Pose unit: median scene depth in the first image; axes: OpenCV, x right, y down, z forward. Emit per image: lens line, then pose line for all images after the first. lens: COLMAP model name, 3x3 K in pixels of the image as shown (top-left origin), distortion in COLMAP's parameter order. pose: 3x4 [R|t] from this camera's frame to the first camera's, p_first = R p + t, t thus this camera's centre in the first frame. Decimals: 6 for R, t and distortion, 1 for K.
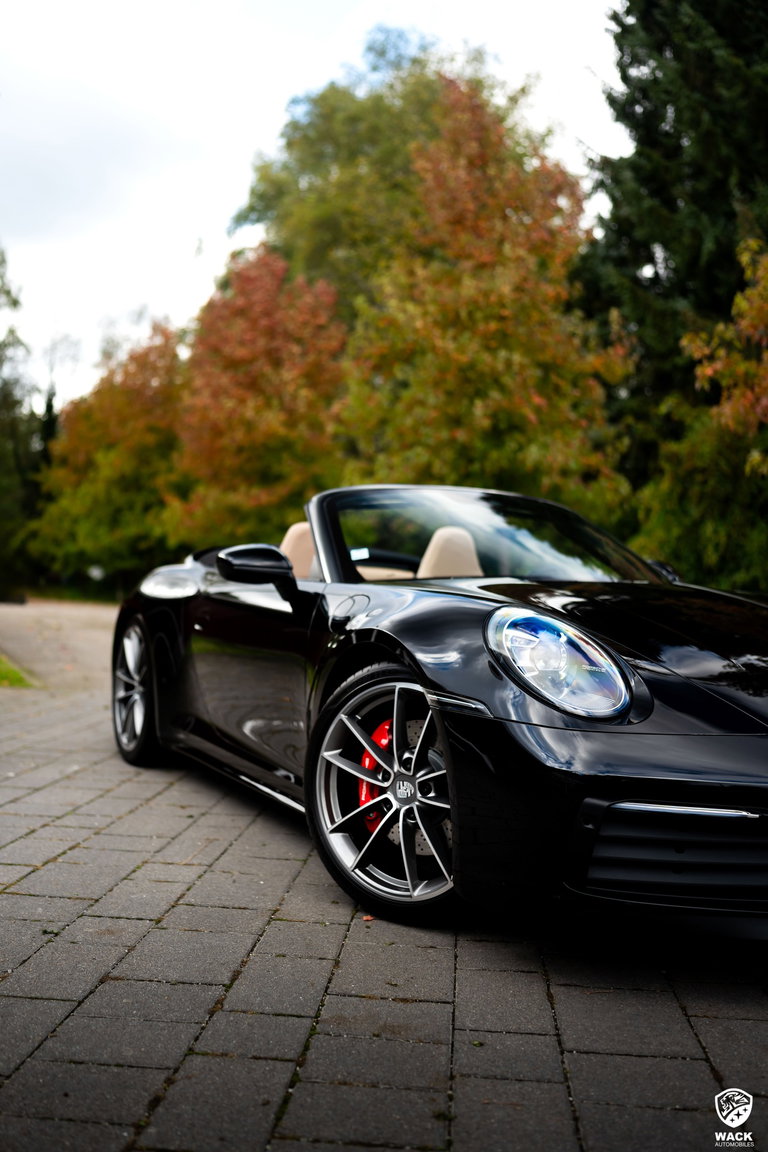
lens RADIAL K [[1407.7, 0, 386.3], [0, 1407.7, 601.0], [0, 0, 1]] dist [0.223306, 0.013760]
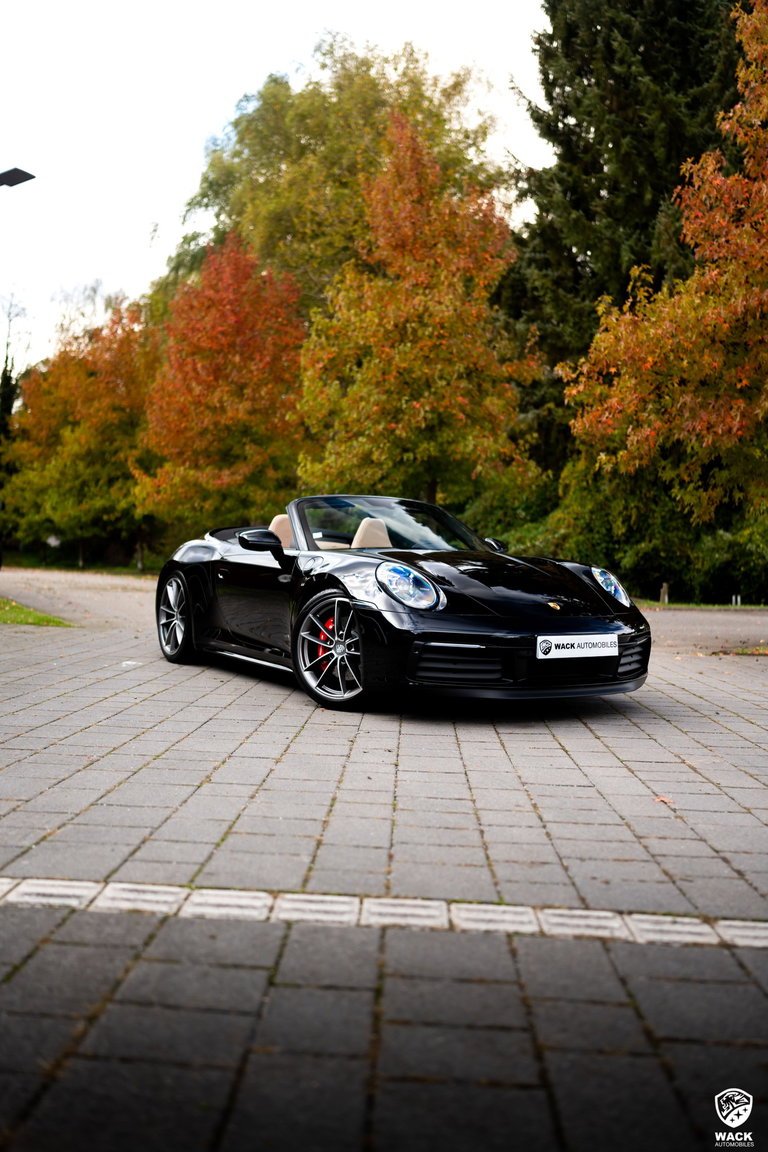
lens RADIAL K [[1407.7, 0, 386.3], [0, 1407.7, 601.0], [0, 0, 1]] dist [0.223306, 0.013760]
pose [[0.999356, 0.000740, 0.035873, 0.001613], [-0.001523, 0.999761, 0.021815, 0.004191], [-0.035848, -0.021855, 0.999118, -0.280891]]
